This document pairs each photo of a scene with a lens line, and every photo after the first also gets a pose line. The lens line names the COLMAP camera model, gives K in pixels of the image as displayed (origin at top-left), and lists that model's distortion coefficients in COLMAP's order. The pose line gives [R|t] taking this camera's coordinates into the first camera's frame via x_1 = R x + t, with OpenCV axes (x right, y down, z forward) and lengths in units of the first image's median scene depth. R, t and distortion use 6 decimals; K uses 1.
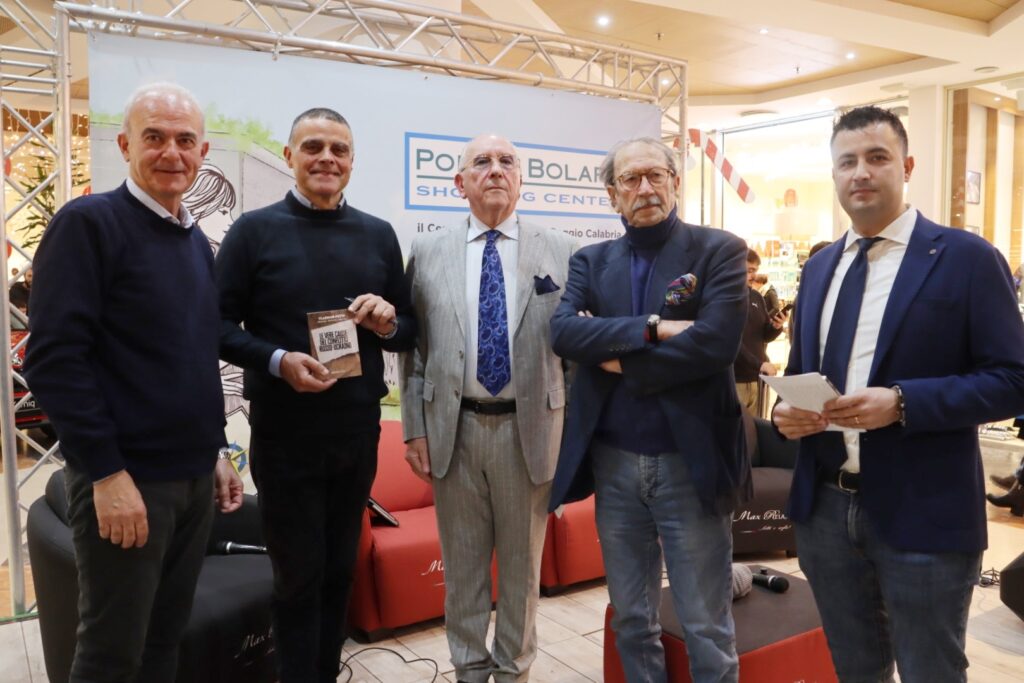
lens RADIAL K [[856.5, 0, 515.7], [0, 856.5, 349.6], [0, 0, 1]] dist [-0.156880, 0.123256]
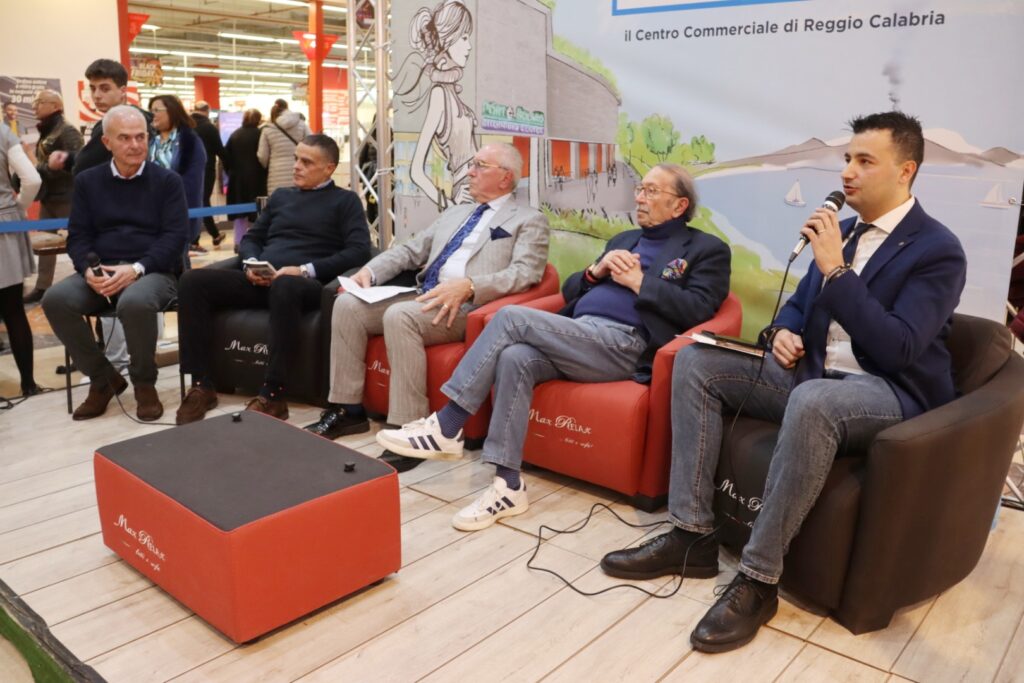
lens RADIAL K [[856.5, 0, 519.1], [0, 856.5, 348.1], [0, 0, 1]] dist [-0.156880, 0.123256]
pose [[0.286099, 0.235437, -0.928825, 0.714002], [-0.093463, 0.971579, 0.217485, -0.010537], [0.953631, 0.024589, 0.299973, 0.648283]]
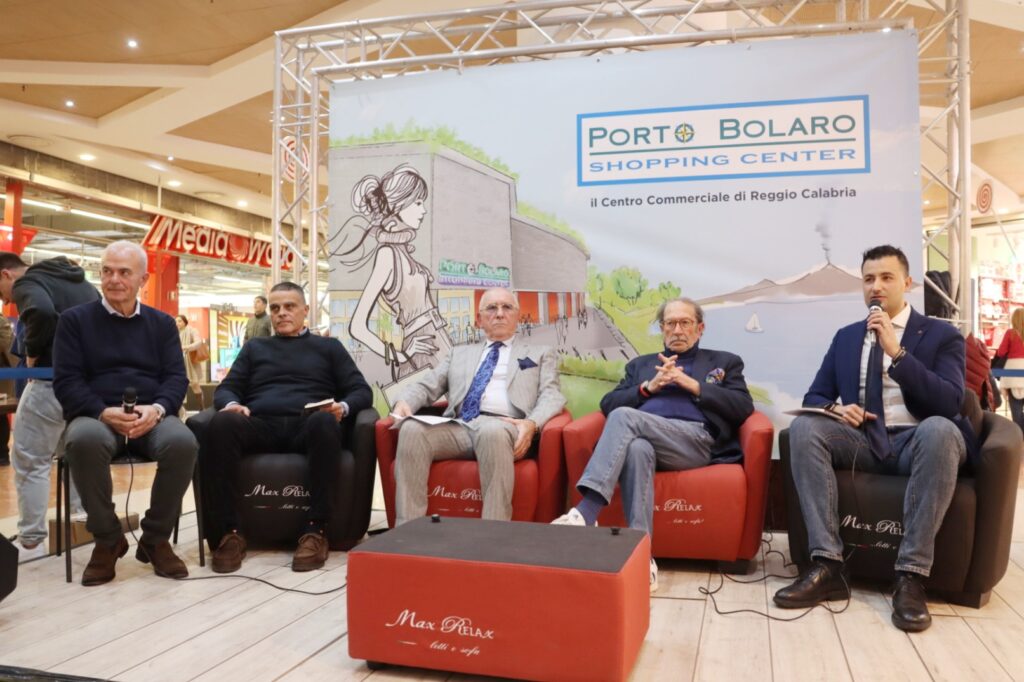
lens RADIAL K [[856.5, 0, 518.2], [0, 856.5, 352.5], [0, 0, 1]] dist [-0.156880, 0.123256]
pose [[0.658985, -0.002919, -0.752151, 0.601399], [-0.060688, 0.996526, -0.057038, 0.102012], [0.749704, 0.083234, 0.656518, 0.268525]]
